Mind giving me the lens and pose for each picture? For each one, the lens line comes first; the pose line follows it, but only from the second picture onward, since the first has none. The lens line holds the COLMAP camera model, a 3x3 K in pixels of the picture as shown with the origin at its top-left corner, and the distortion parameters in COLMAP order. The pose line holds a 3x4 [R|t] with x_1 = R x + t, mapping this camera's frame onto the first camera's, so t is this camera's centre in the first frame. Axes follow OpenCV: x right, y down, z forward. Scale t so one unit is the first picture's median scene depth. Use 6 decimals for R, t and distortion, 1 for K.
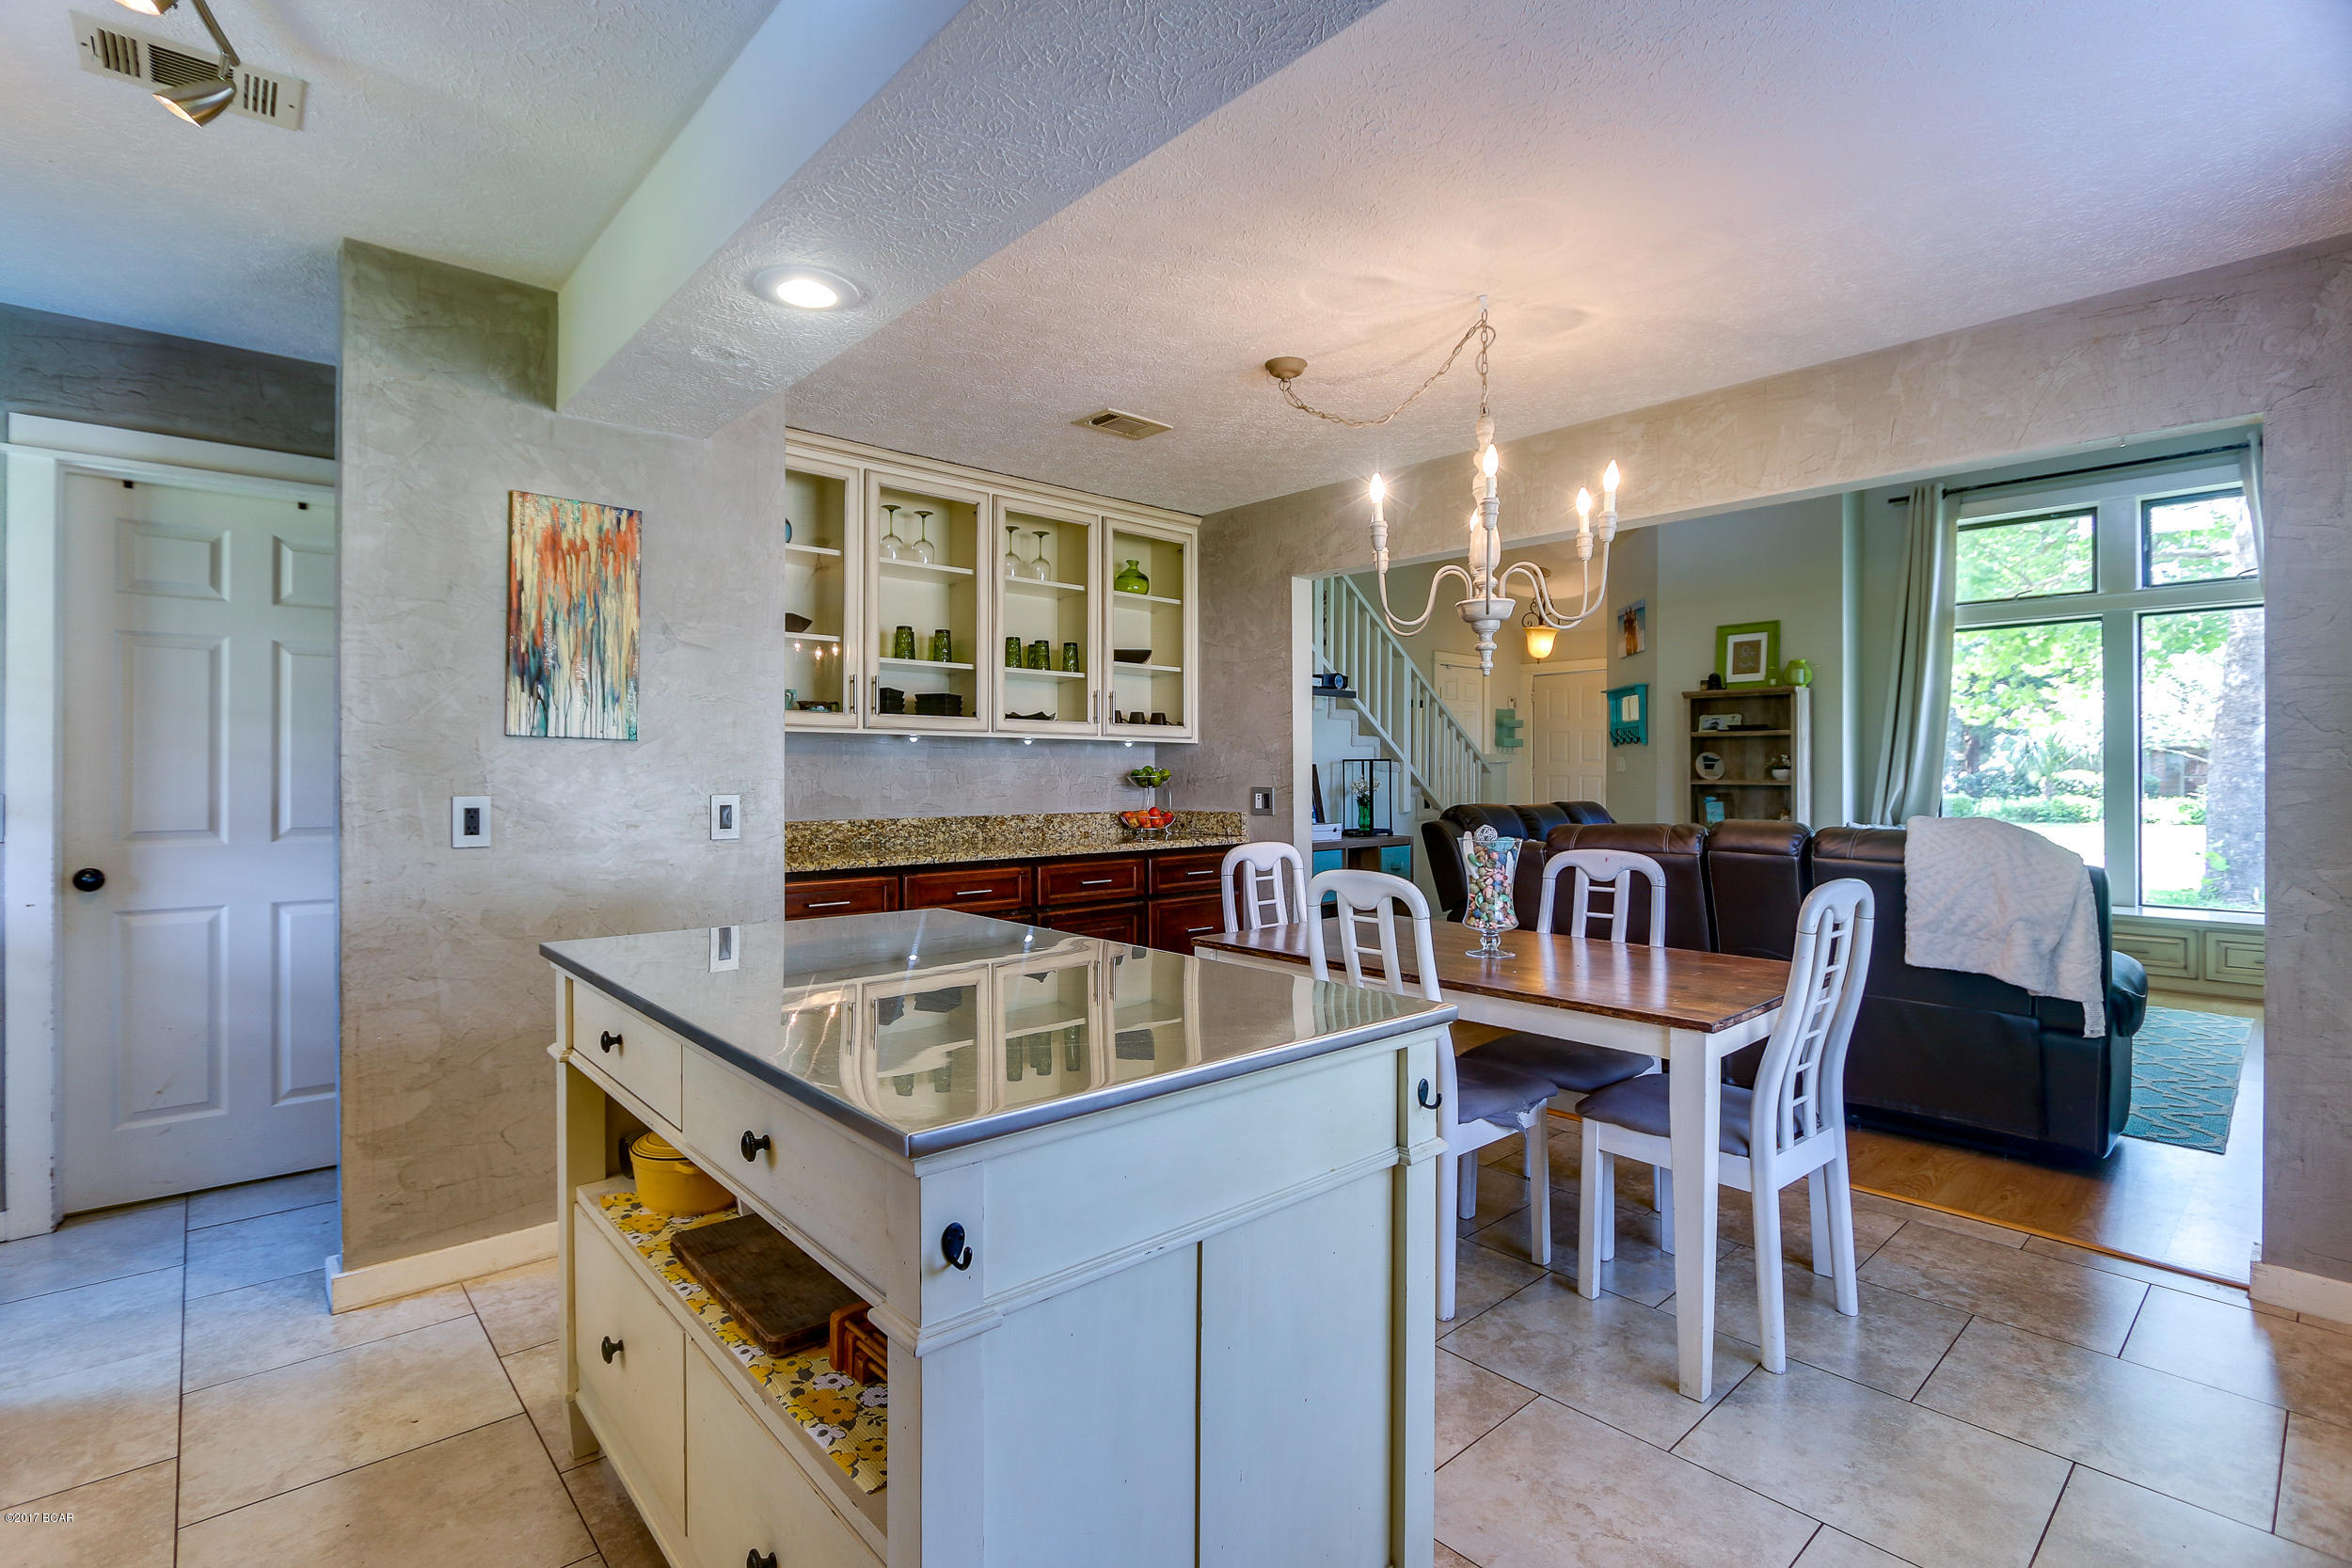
lens RADIAL K [[1101.2, 0, 1168.1], [0, 1101.2, 775.8], [0, 0, 1]] dist [-0.017180, -0.000269]
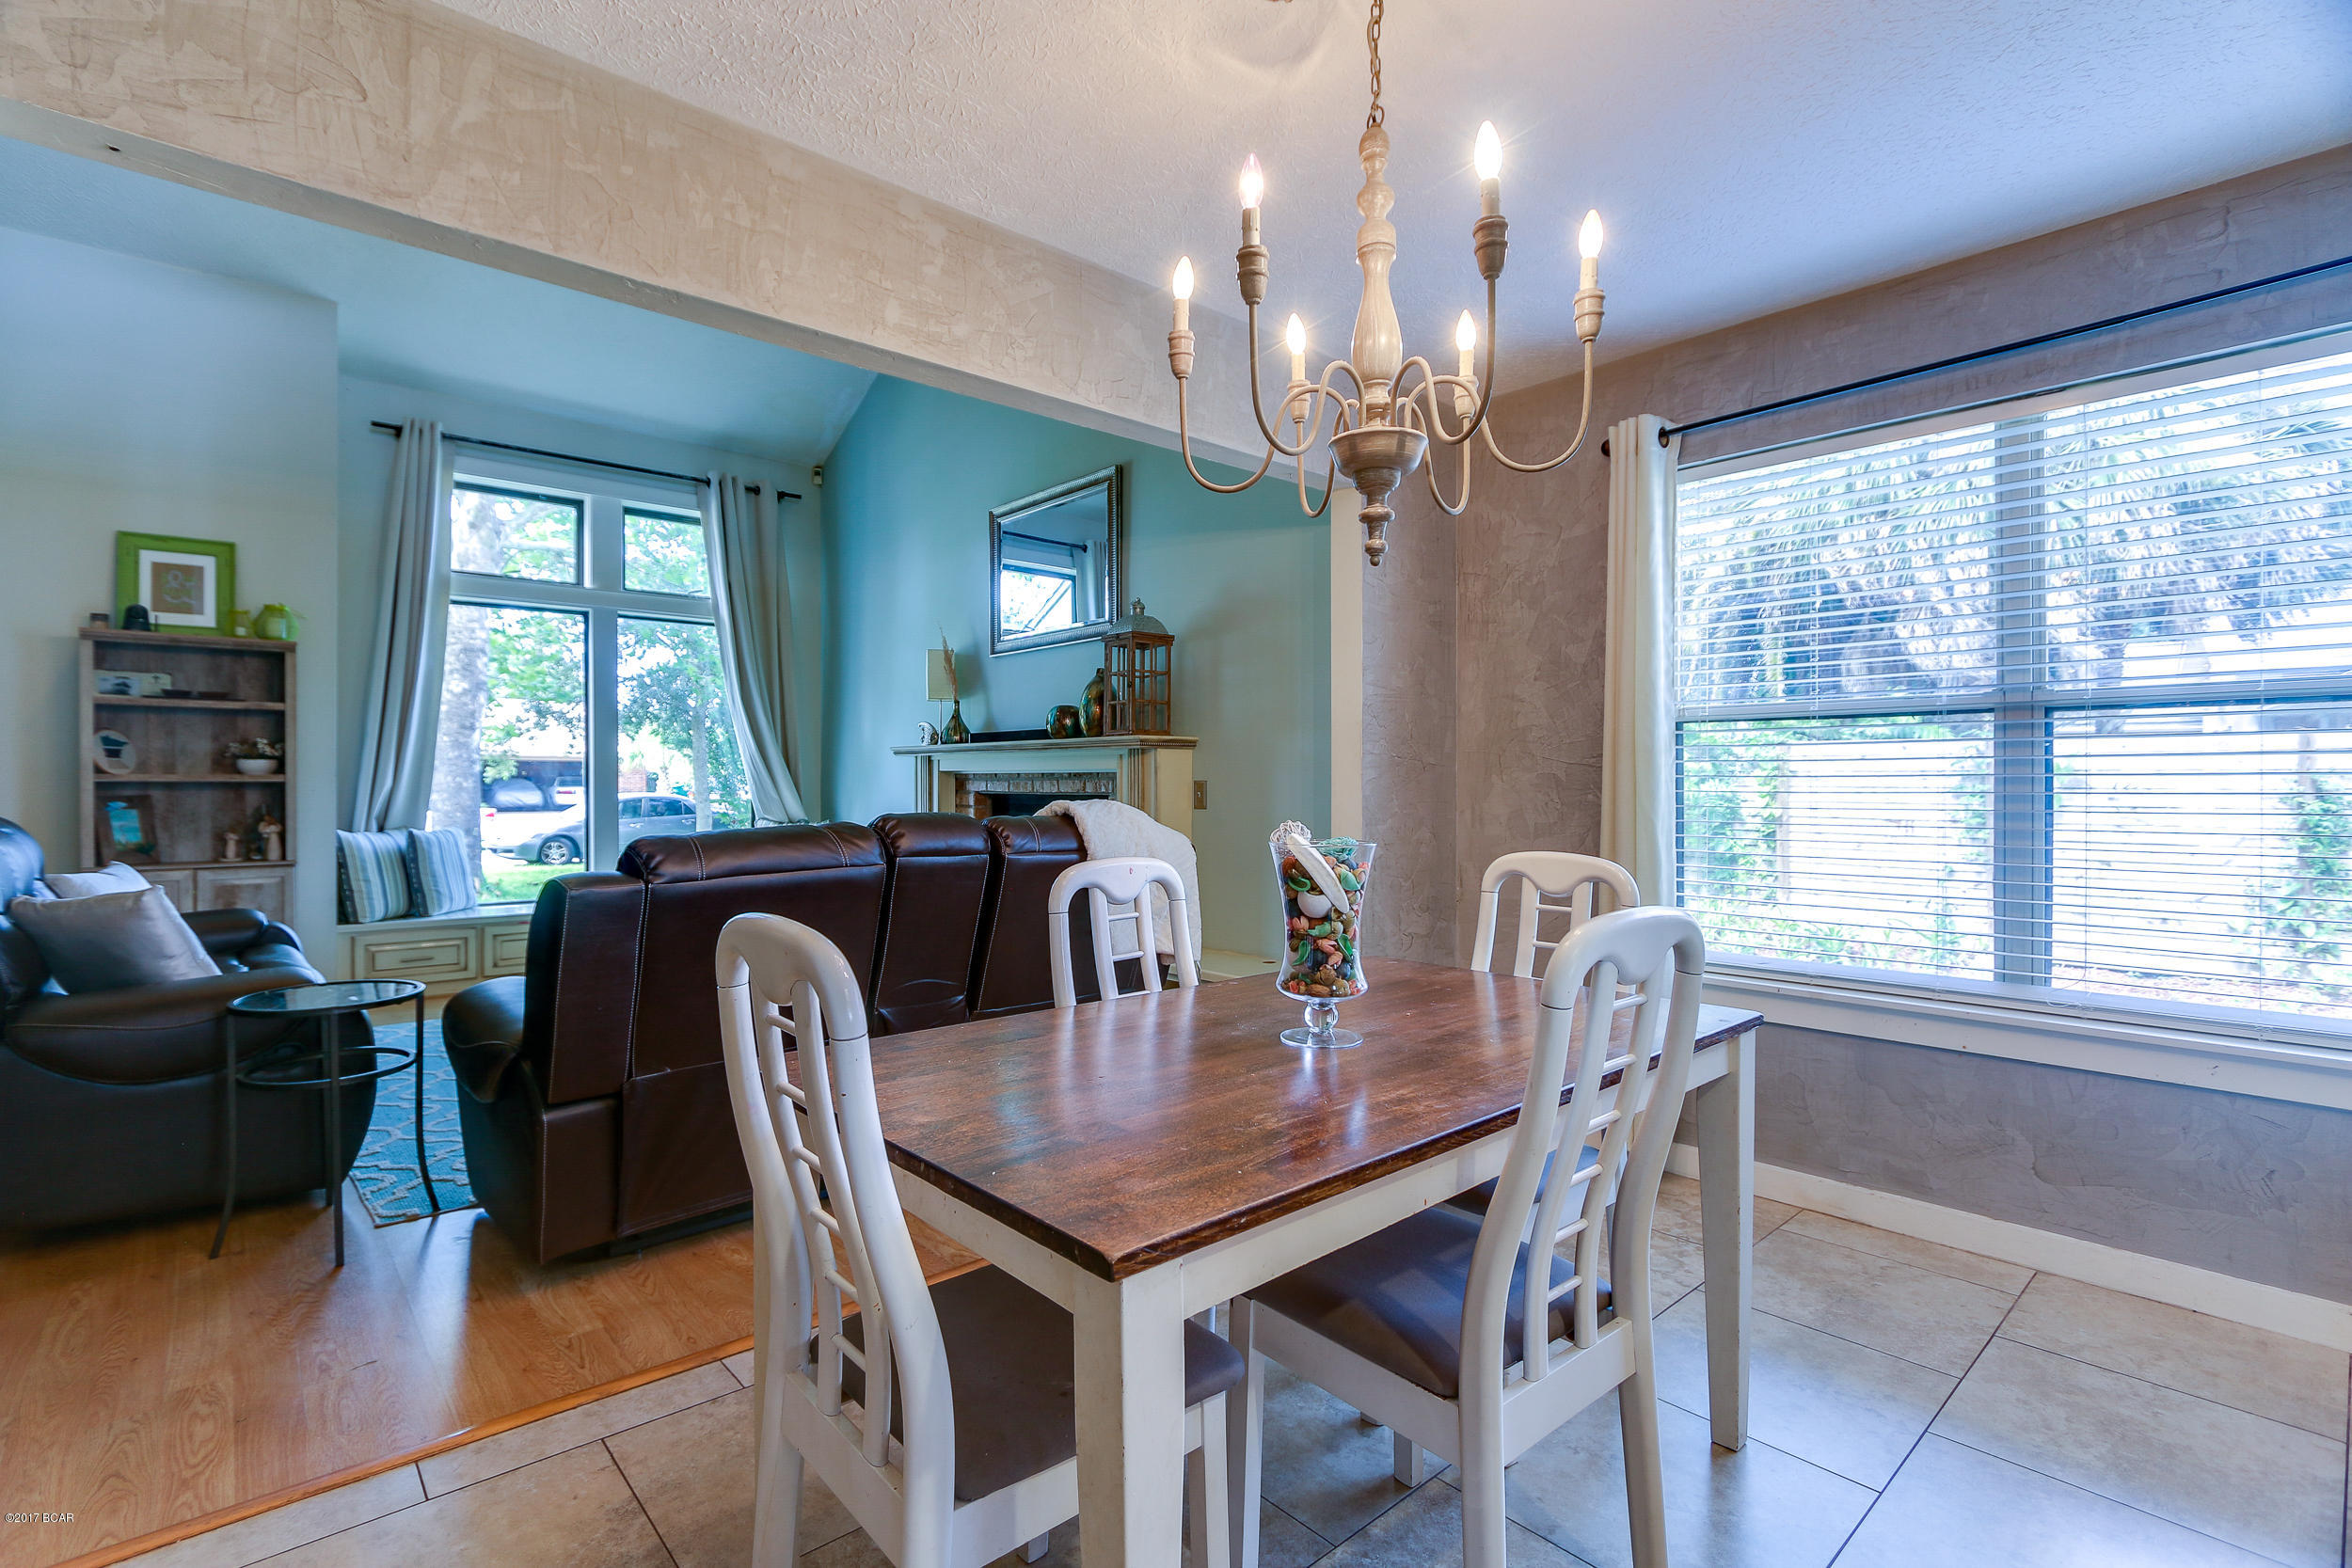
lens RADIAL K [[1083.2, 0, 1158.9], [0, 1083.2, 780.1], [0, 0, 1]] dist [-0.016087, 0.000684]
pose [[0.012218, 0.001174, 0.999925, -0.158766], [0.003109, 0.999994, -0.001213, 0.014308], [-0.999921, 0.003124, 0.012214, 0.597145]]
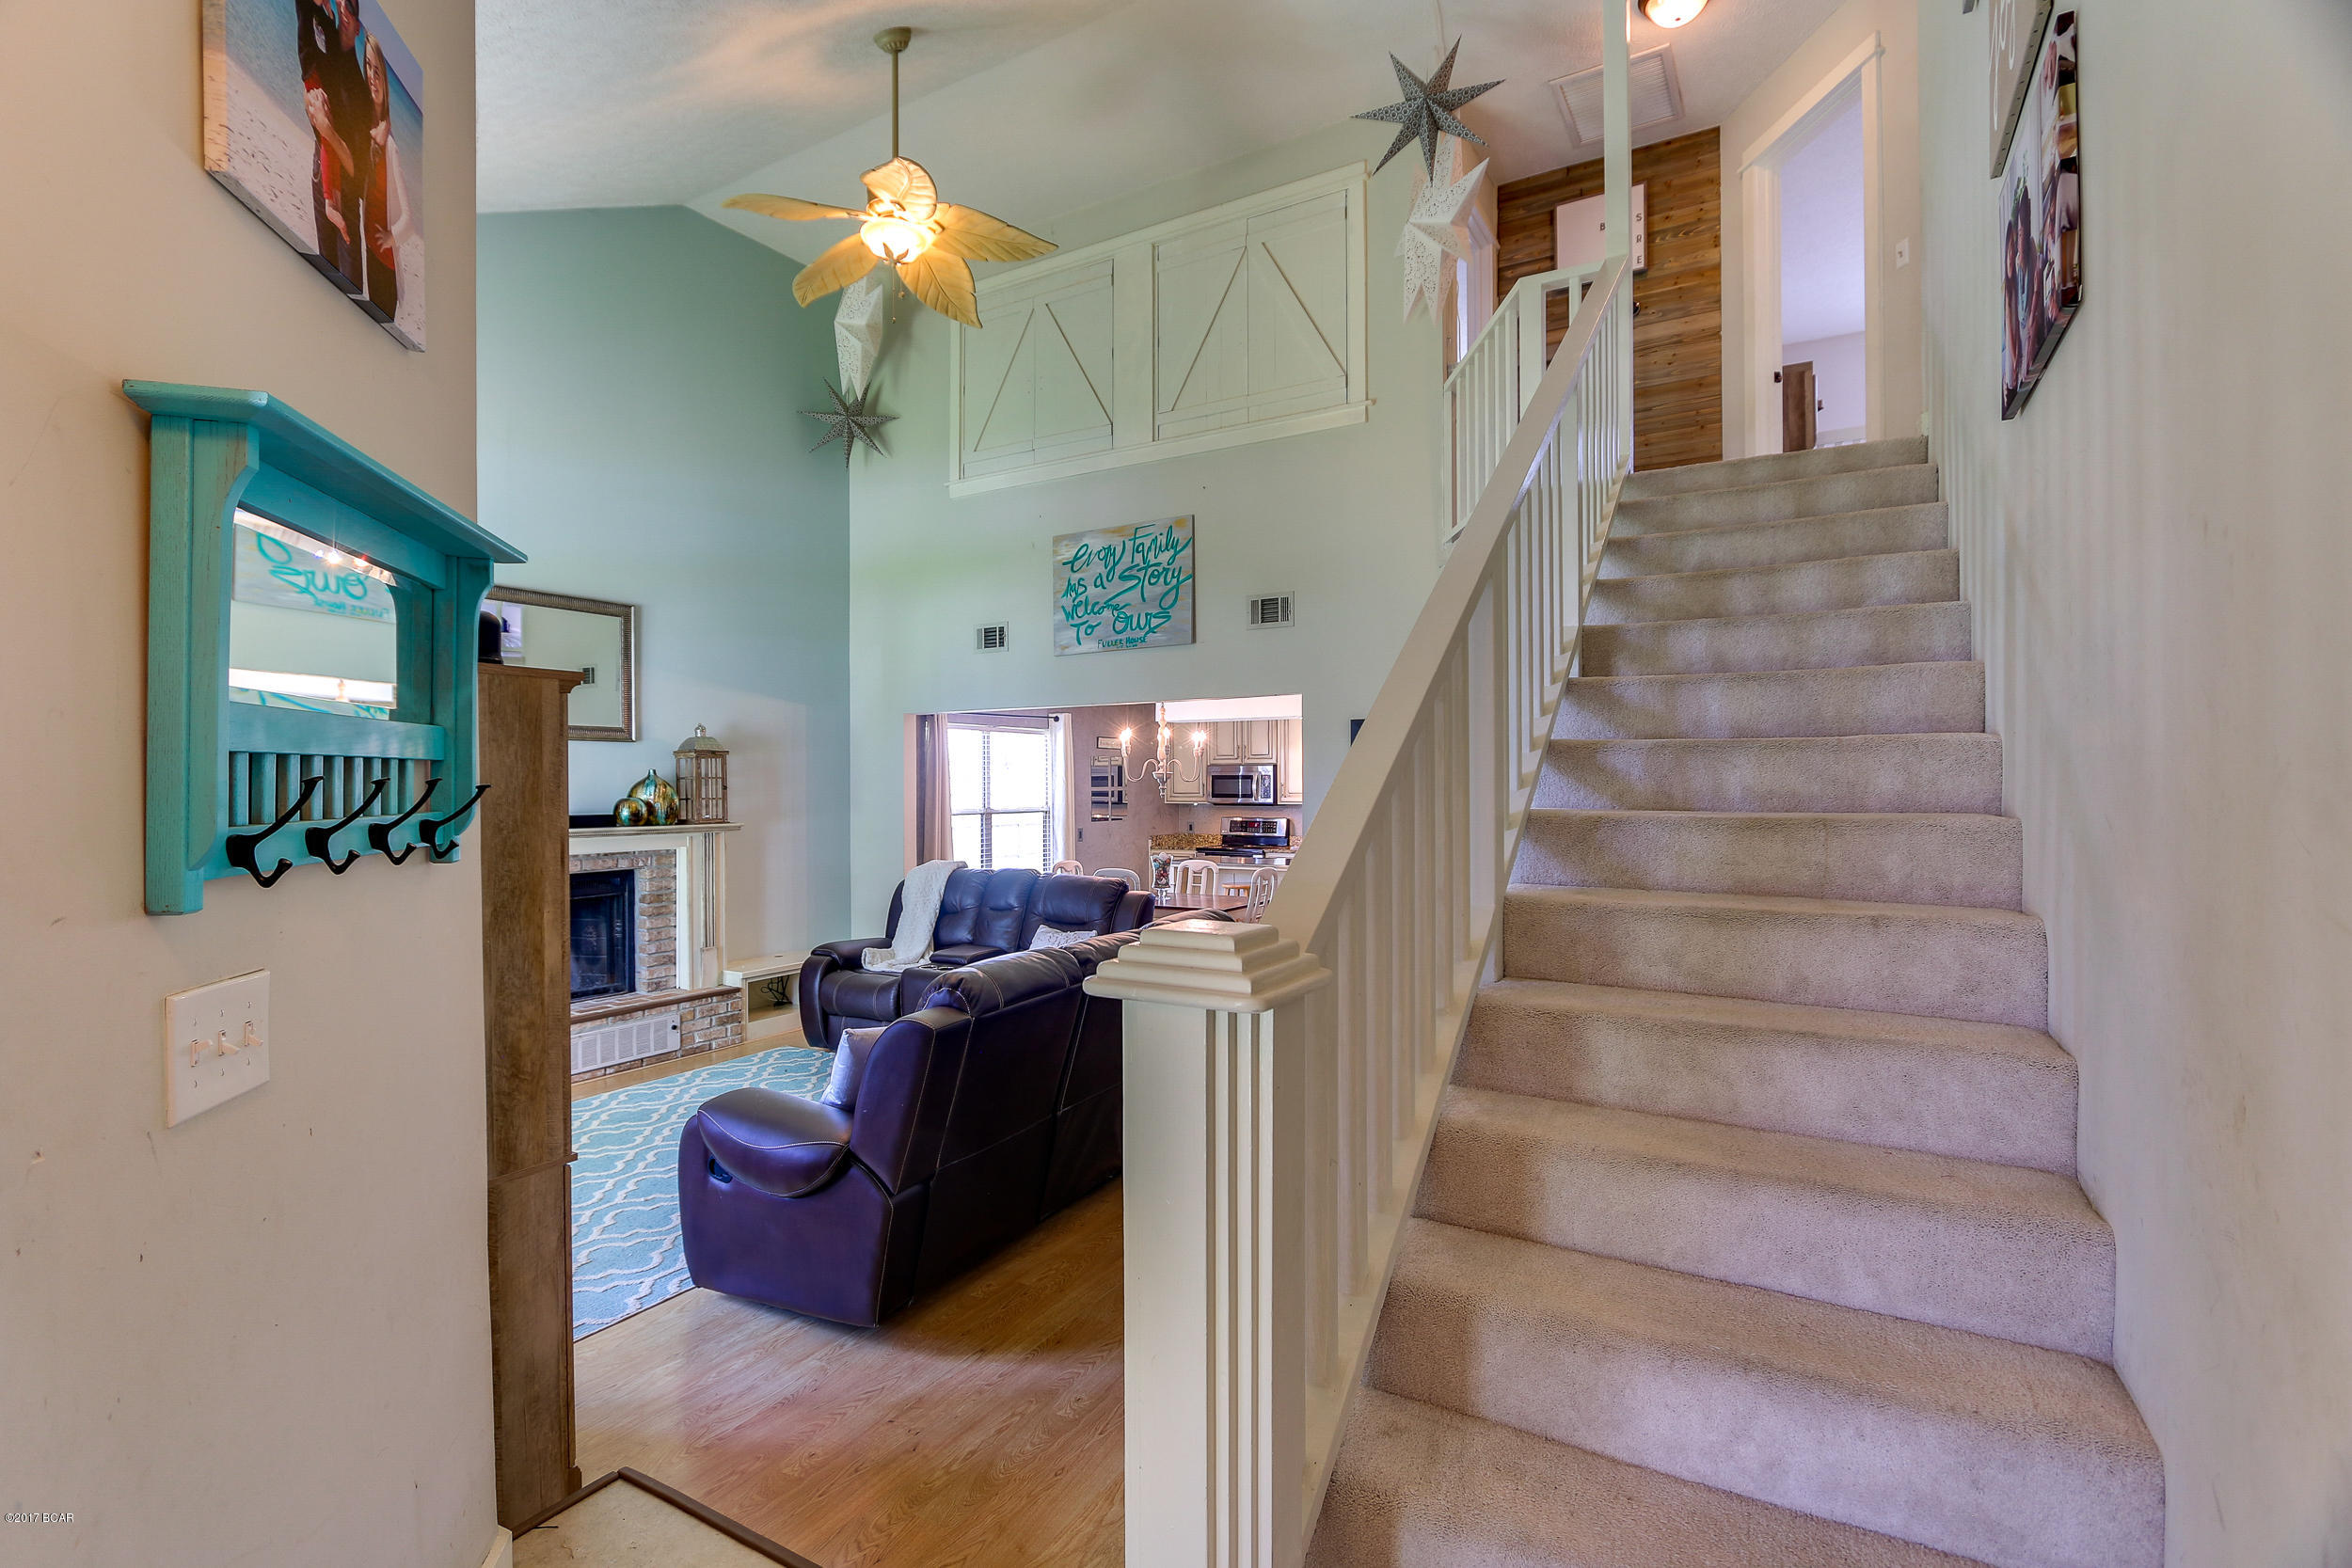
lens RADIAL K [[1083.2, 0, 1158.9], [0, 1083.2, 780.1], [0, 0, 1]] dist [-0.016087, 0.000684]
pose [[-0.955061, 0.003398, -0.296391, 0.602685], [0.003829, 0.999992, -0.000873, -0.068801], [0.296386, -0.001969, -0.955066, 1.969110]]
